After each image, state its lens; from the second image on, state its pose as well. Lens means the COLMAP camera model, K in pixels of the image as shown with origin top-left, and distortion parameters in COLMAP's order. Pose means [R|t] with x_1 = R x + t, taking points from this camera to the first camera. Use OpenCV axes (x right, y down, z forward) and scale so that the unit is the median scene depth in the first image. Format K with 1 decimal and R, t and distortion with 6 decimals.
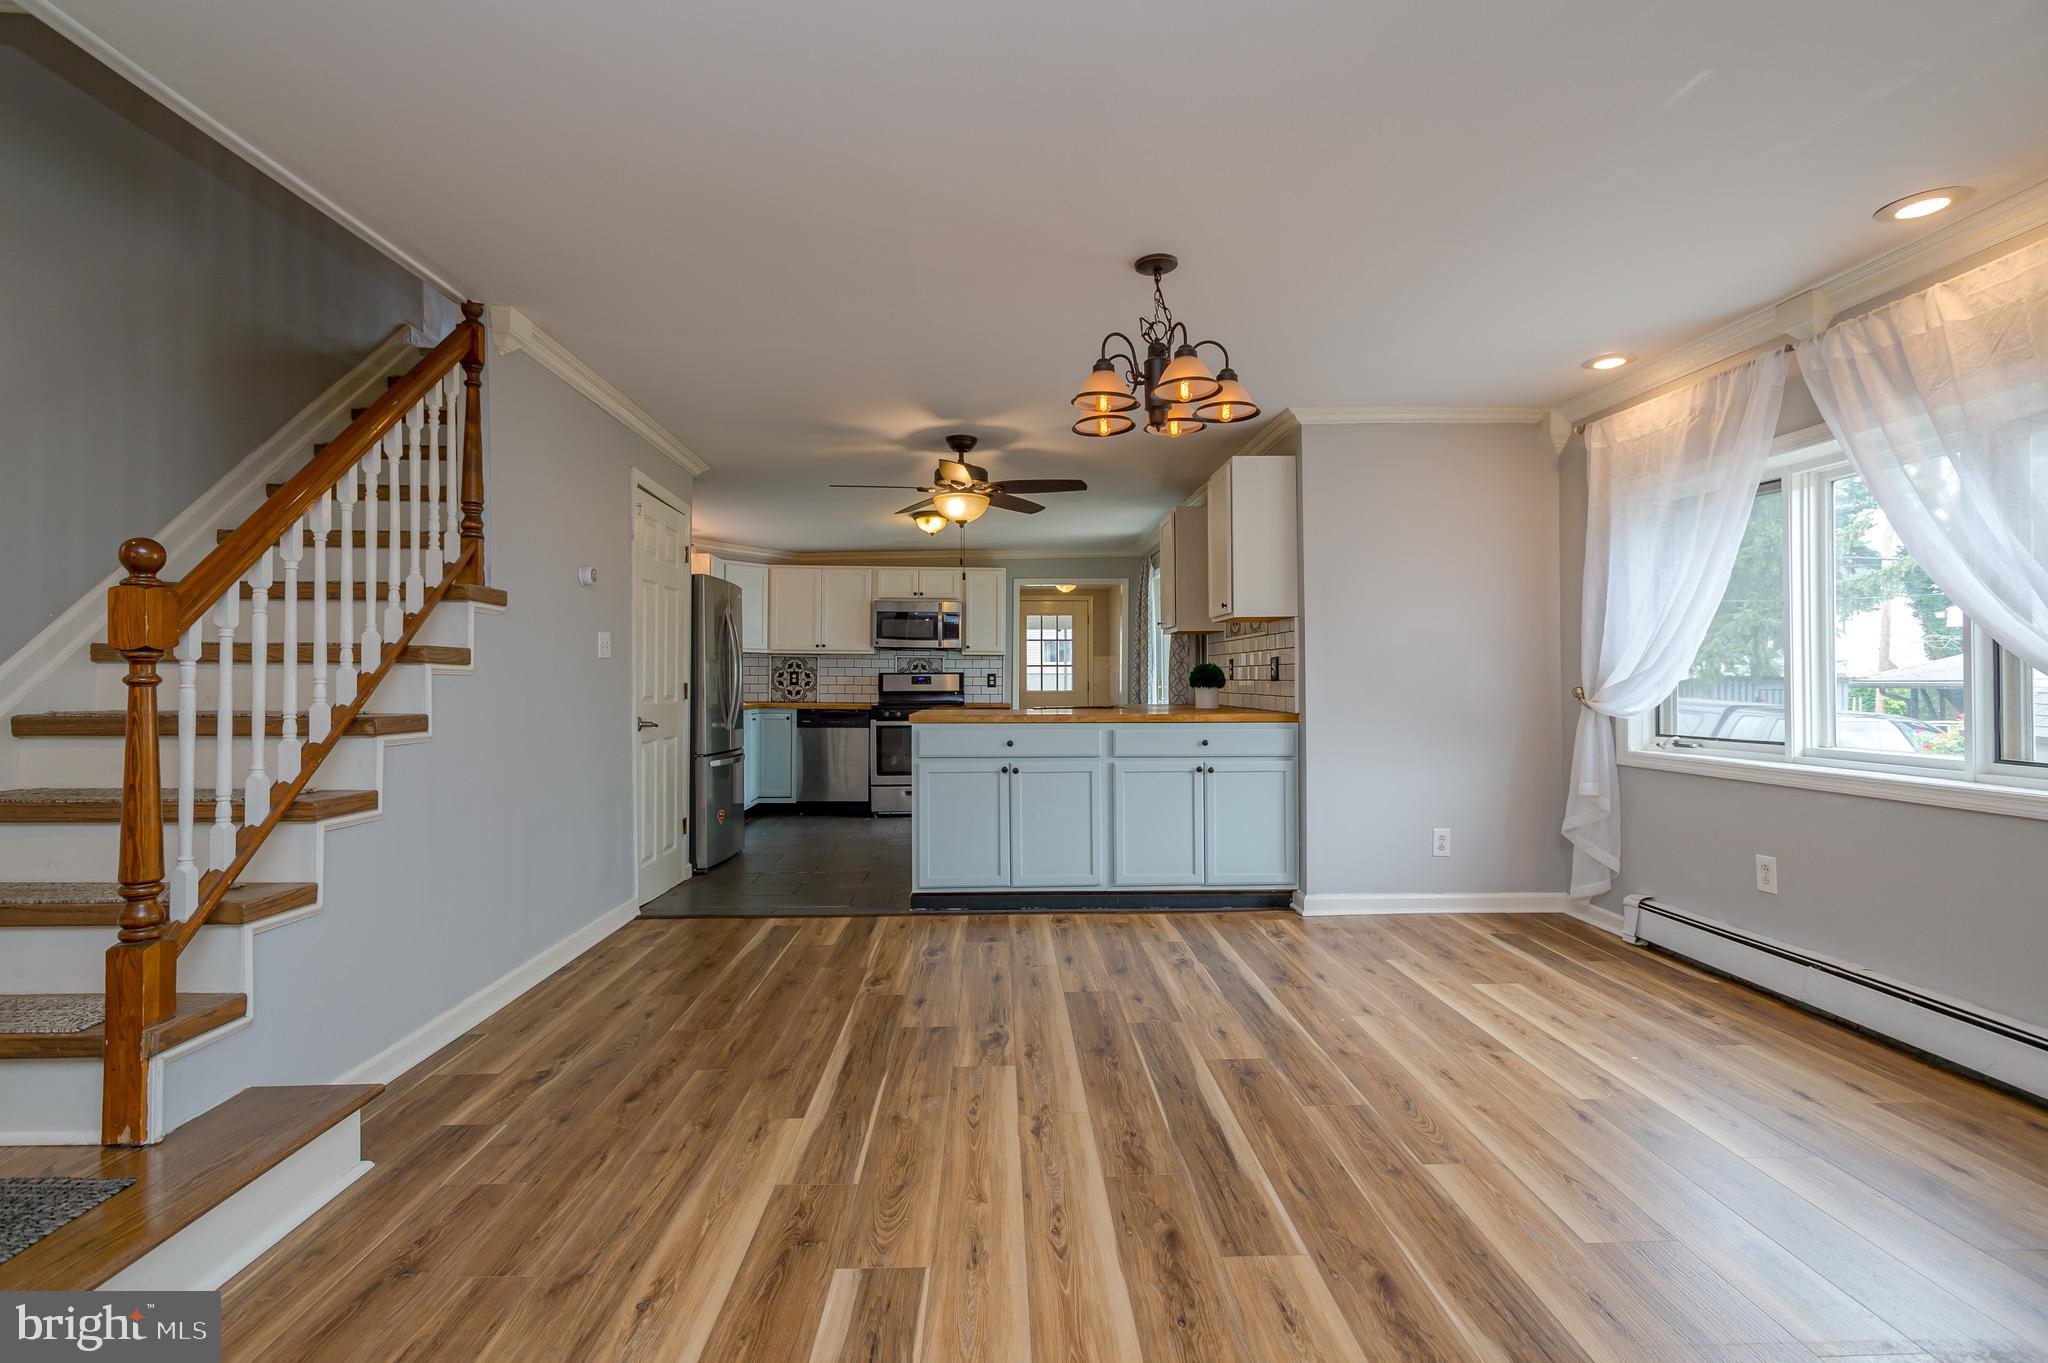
lens RADIAL K [[952.9, 0, 1035.1], [0, 952.9, 673.3], [0, 0, 1]] dist [0.013980, -0.003542]
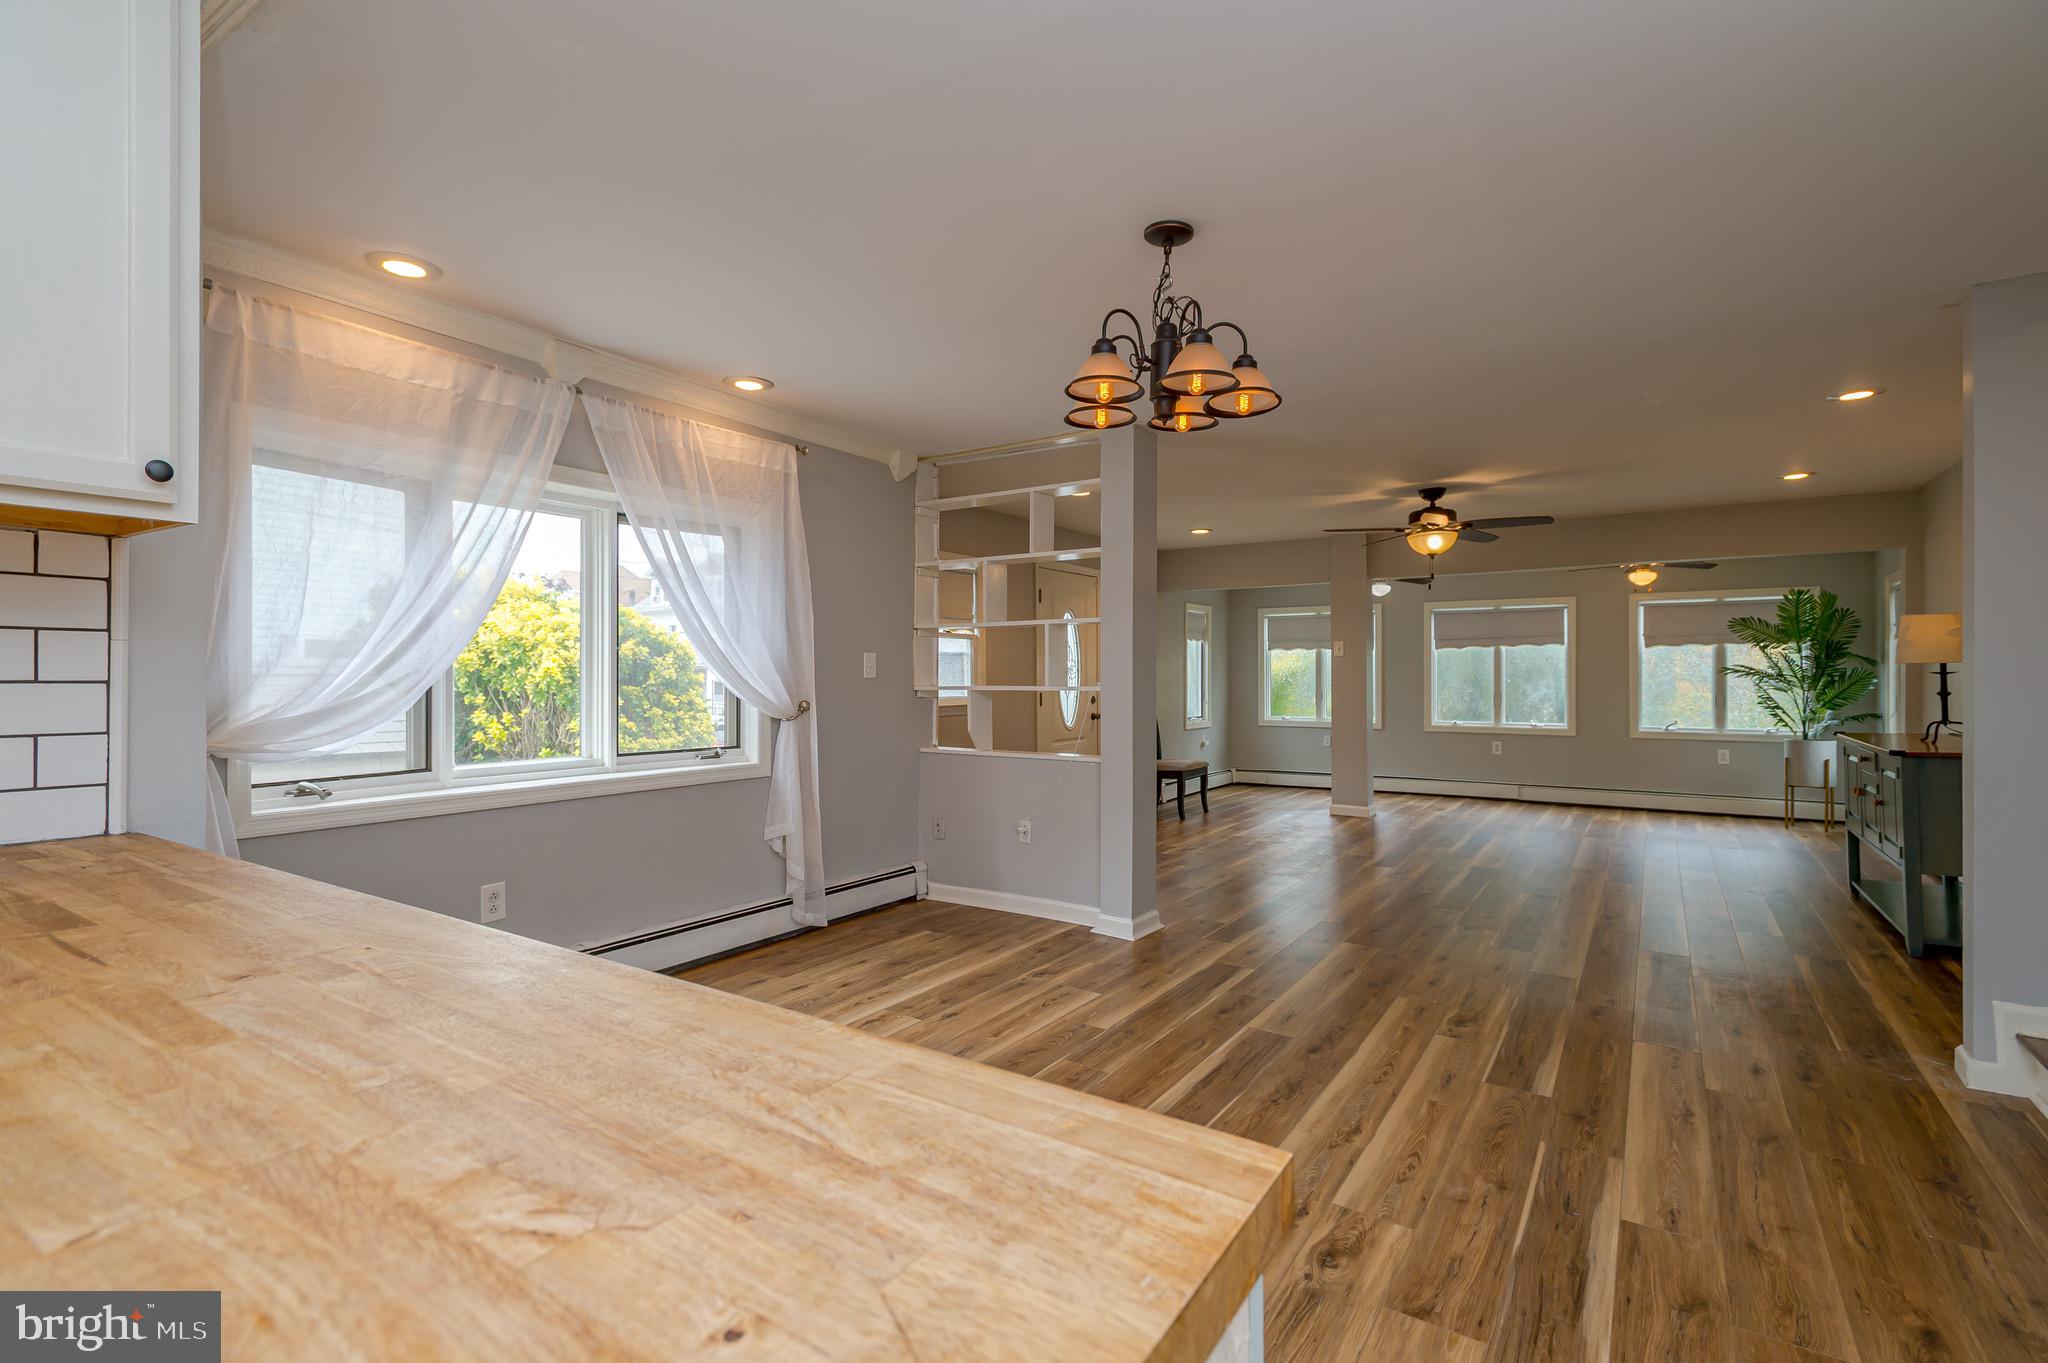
lens RADIAL K [[952.9, 0, 1015.2], [0, 952.9, 675.2], [0, 0, 1]] dist [0.013980, -0.003542]
pose [[-0.806094, -0.001747, 0.591784, -0.242653], [-0.005386, 0.999976, -0.004383, -0.017904], [-0.591762, -0.006721, -0.806084, 1.568179]]
